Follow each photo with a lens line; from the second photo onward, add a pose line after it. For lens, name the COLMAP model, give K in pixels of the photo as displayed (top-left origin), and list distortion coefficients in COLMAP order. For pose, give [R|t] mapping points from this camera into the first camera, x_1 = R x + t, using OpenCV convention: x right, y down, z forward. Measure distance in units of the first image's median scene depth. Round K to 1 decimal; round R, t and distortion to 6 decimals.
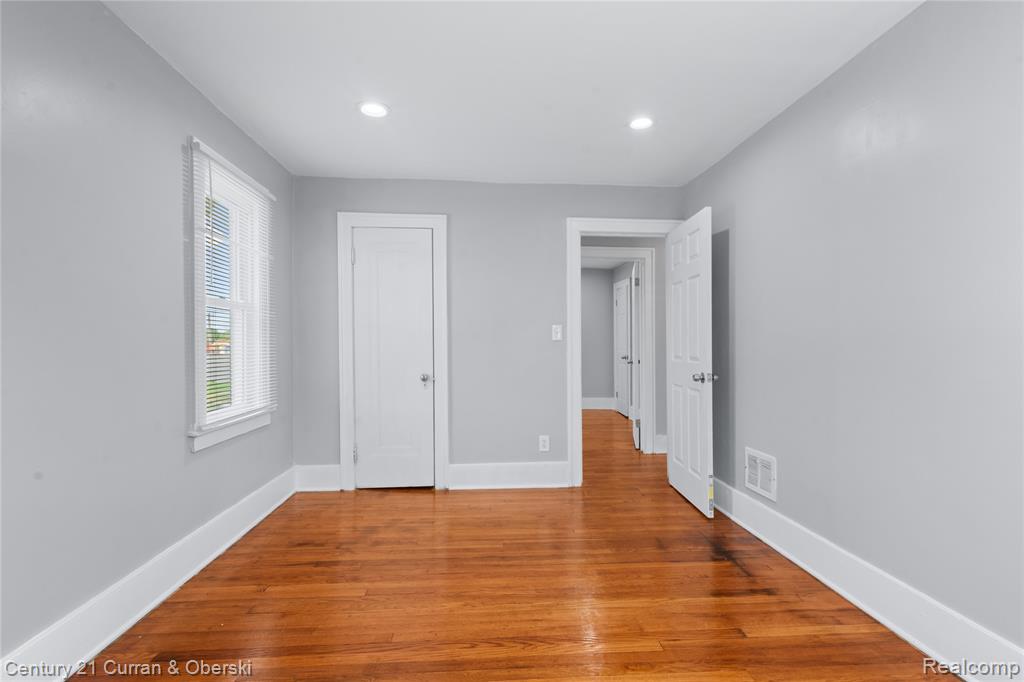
lens RADIAL K [[461.5, 0, 512.0], [0, 461.5, 341.0], [0, 0, 1]] dist [-0.000205, -0.000332]
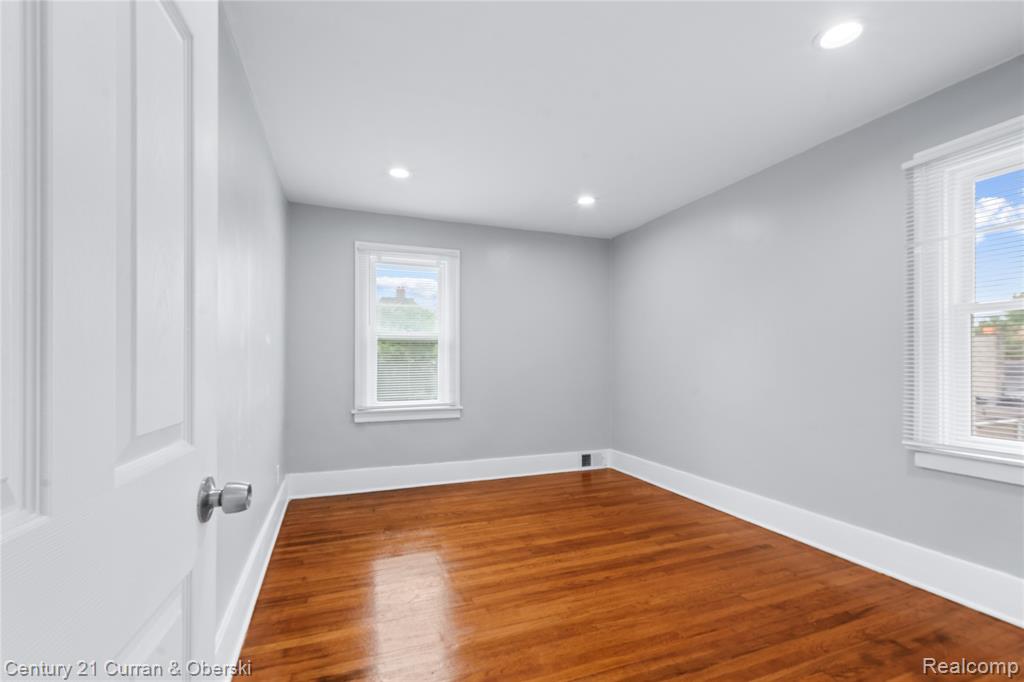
lens RADIAL K [[452.2, 0, 511.3], [0, 452.2, 361.6], [0, 0, 1]] dist [-0.073238, -0.000086]
pose [[-0.957870, -0.001593, -0.287198, 0.469105], [-0.000374, 0.999991, -0.004300, 0.017636], [0.287203, -0.004012, -0.957861, 1.797467]]
